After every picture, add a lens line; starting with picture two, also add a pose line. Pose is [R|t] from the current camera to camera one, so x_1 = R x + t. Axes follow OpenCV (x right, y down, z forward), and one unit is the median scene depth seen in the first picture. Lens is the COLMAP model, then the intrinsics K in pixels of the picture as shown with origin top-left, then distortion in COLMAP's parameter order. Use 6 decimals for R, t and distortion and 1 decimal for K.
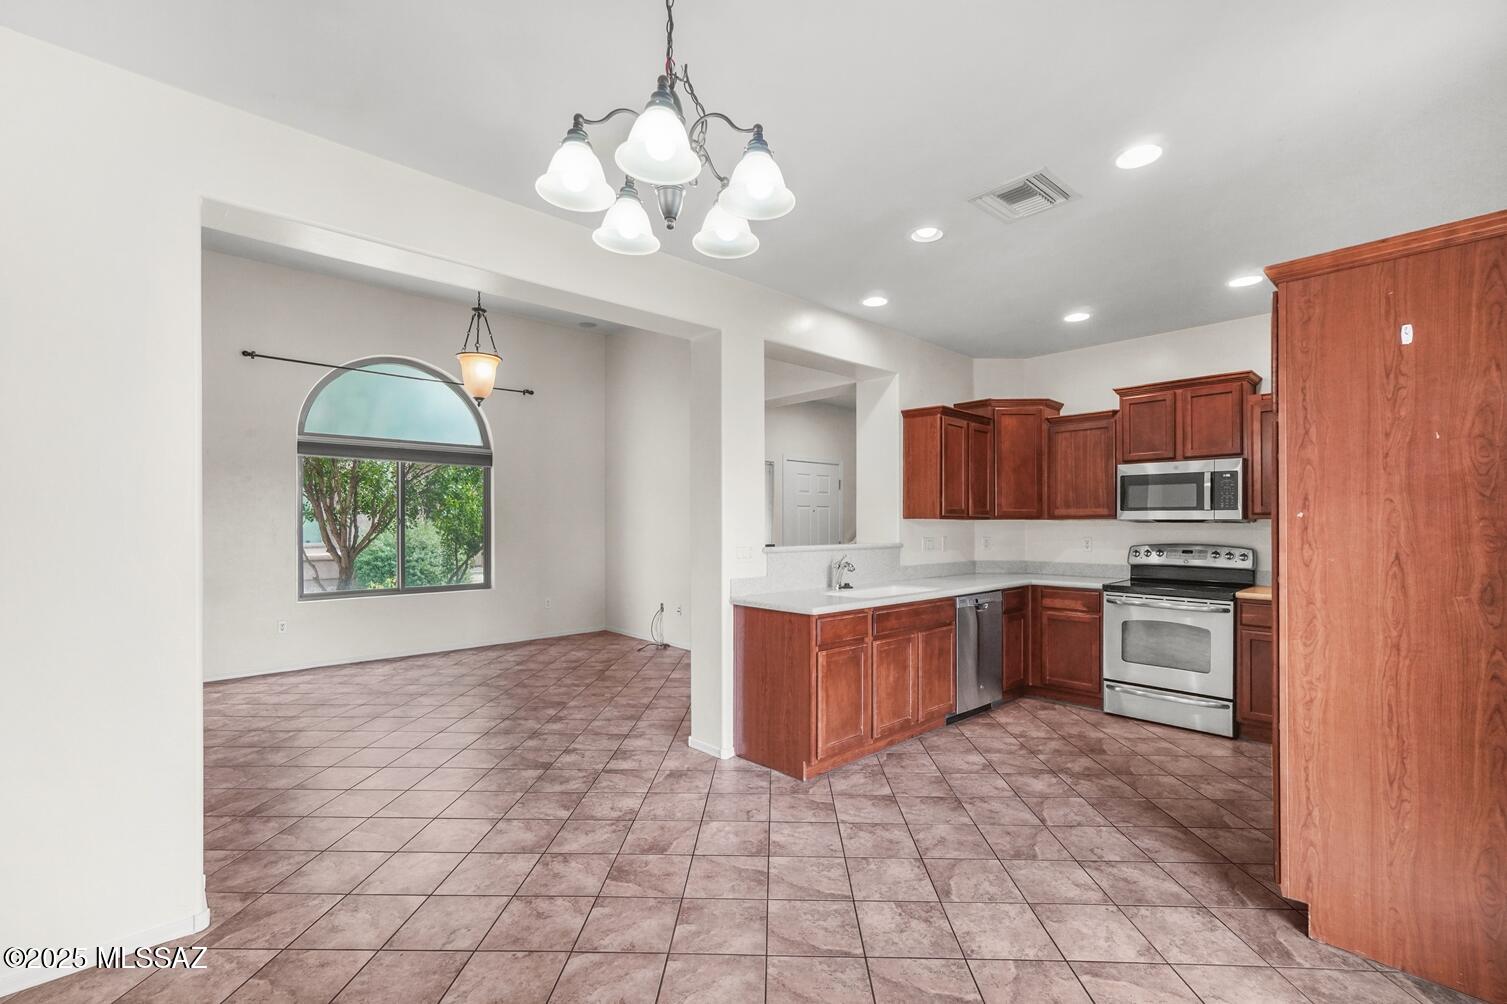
lens RADIAL K [[665.8, 0, 758.3], [0, 665.8, 526.3], [0, 0, 1]] dist [0.000909, 0.000509]
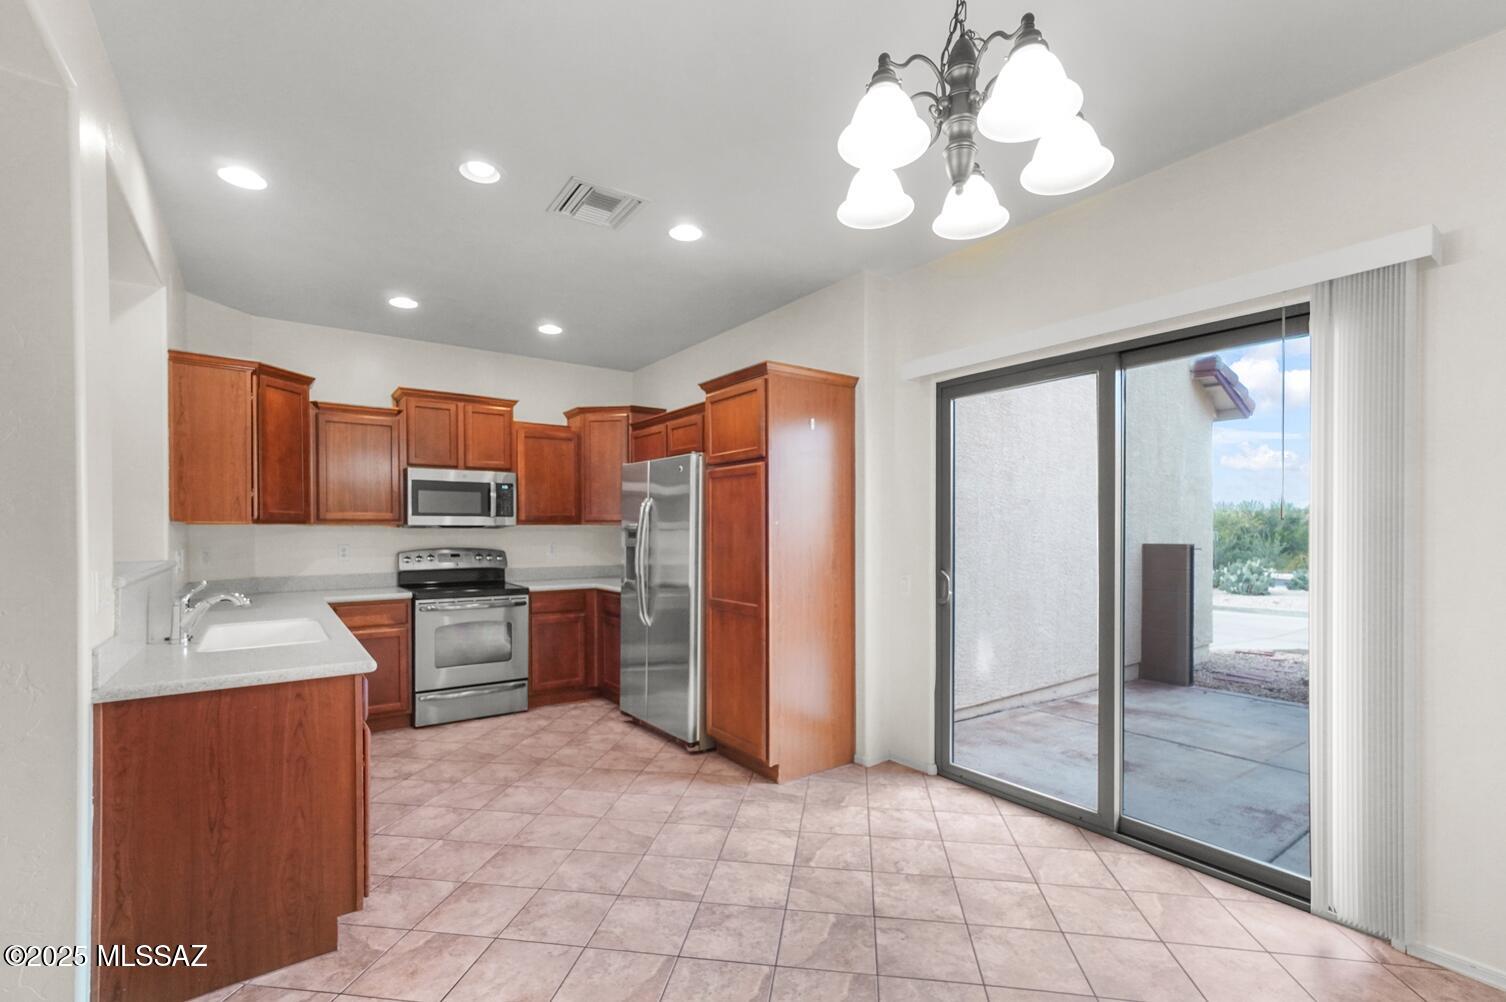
lens RADIAL K [[668.6, 0, 753.3], [0, 668.6, 529.2], [0, 0, 1]] dist [-0.002225, -0.000219]
pose [[0.114915, 0.001827, 0.993374, -0.387833], [0.006240, 0.999977, -0.002561, 0.001961], [-0.993356, 0.006493, 0.114901, 0.430678]]
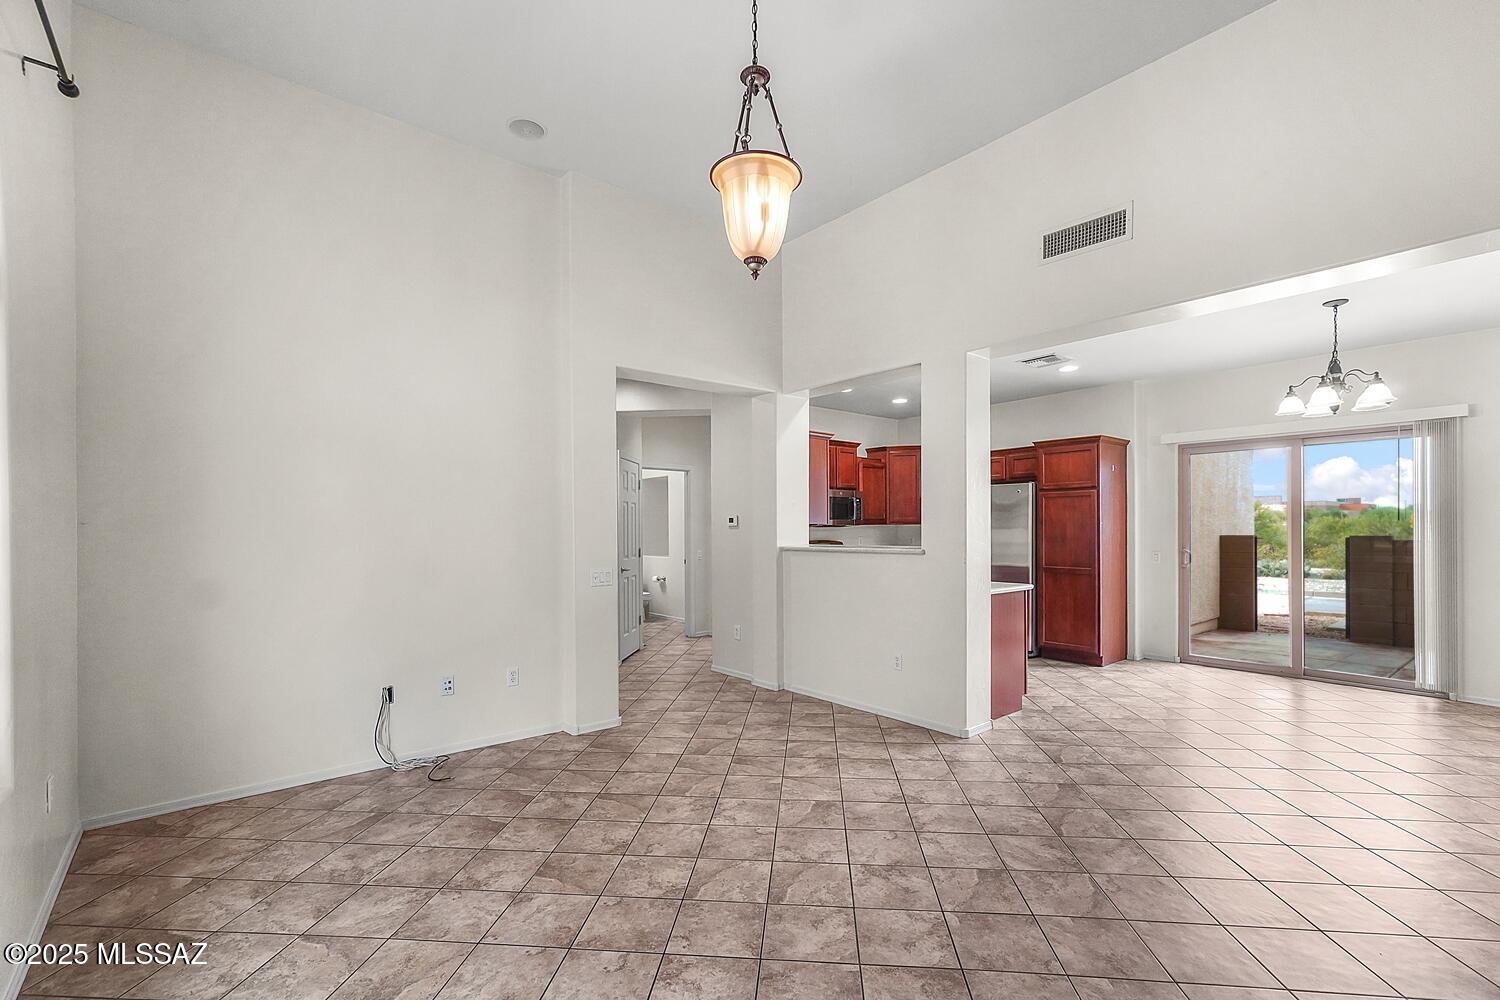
lens RADIAL K [[662.7, 0, 754.7], [0, 662.7, 524.2], [0, 0, 1]] dist [0.000909, 0.000509]
pose [[0.055651, 0.006432, 0.998430, -1.021963], [0.012098, 0.999902, -0.007116, -0.002946], [-0.998377, 0.012475, 0.055568, 1.112637]]
